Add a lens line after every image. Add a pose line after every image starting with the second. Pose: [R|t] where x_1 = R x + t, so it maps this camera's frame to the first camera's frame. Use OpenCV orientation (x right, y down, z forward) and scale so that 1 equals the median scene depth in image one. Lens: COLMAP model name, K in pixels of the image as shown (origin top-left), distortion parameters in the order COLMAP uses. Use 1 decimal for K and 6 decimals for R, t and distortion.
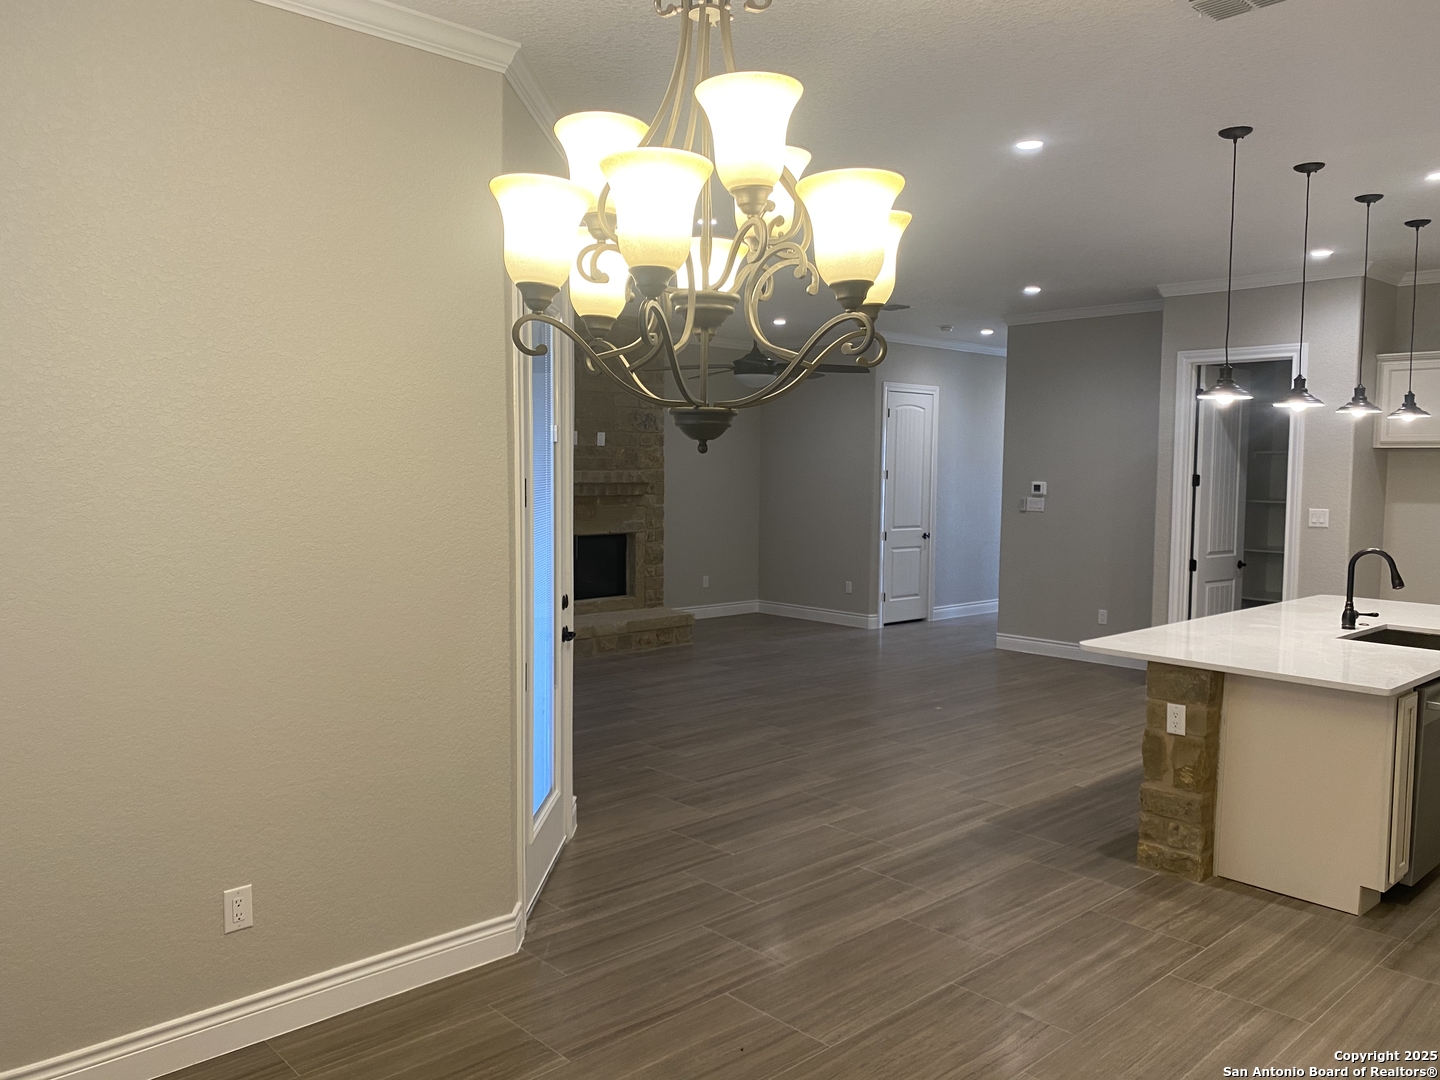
lens RADIAL K [[1091.3, 0, 714.0], [0, 1091.3, 537.6], [0, 0, 1]] dist [0.076446, -0.121613]
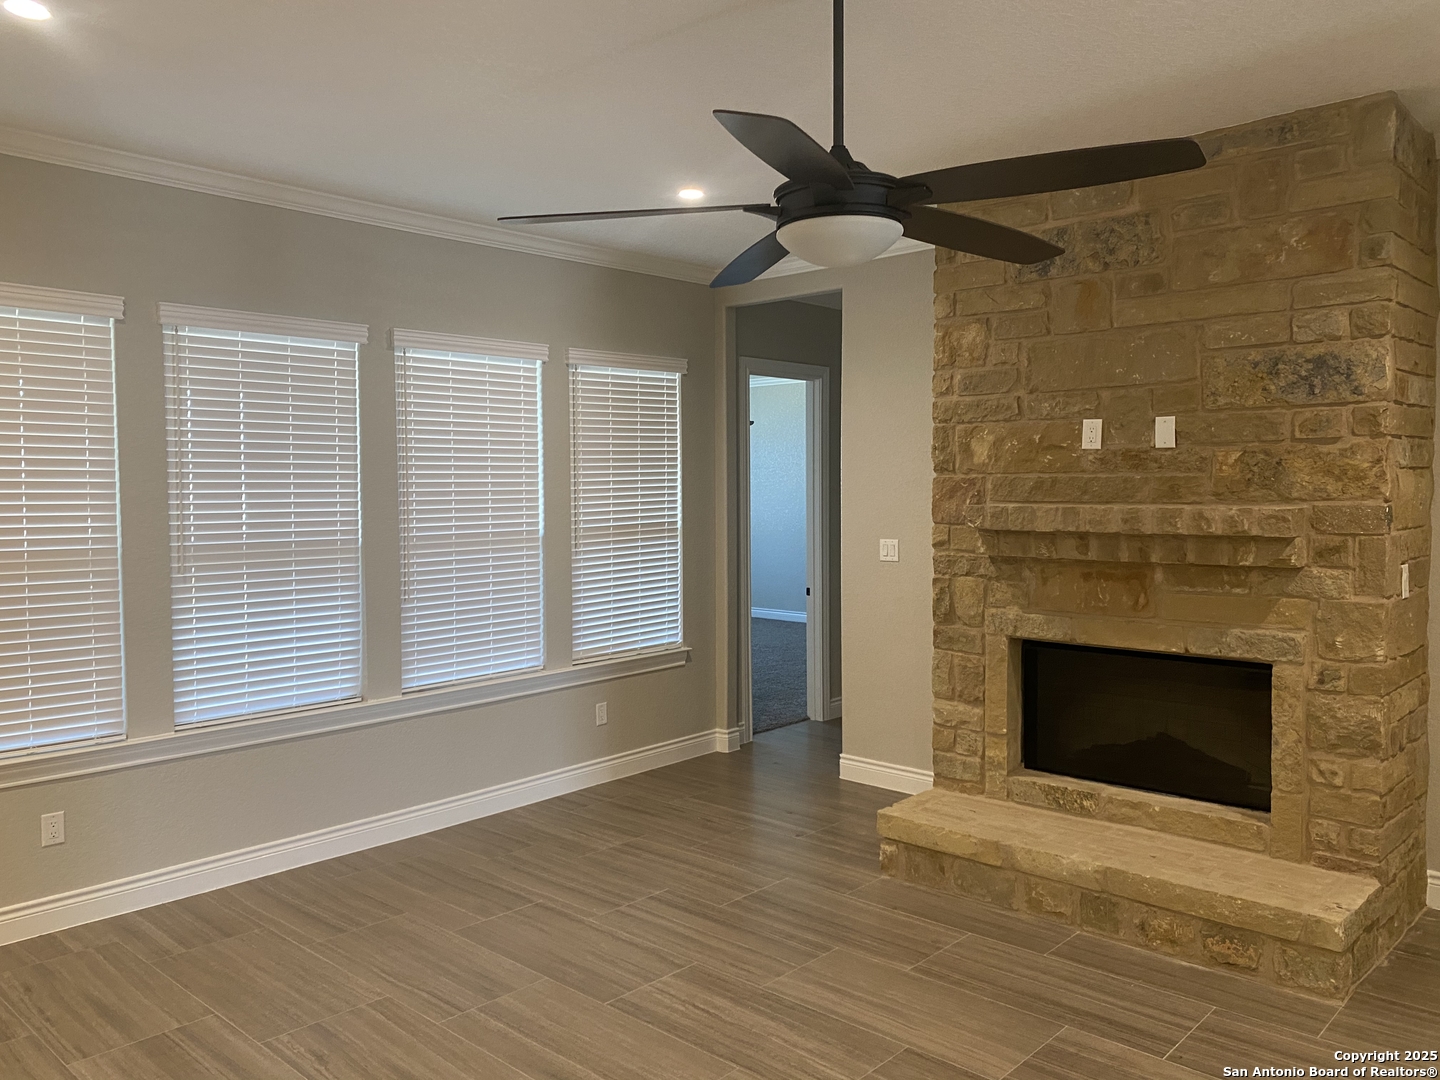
lens RADIAL K [[1104.1, 0, 716.0], [0, 1104.1, 539.1], [0, 0, 1]] dist [0.003463, 0.003406]
pose [[0.070822, 0.035667, -0.996851, 0.323188], [-0.059623, 0.997725, 0.031462, -0.051638], [0.995705, 0.057207, 0.072787, 0.801924]]
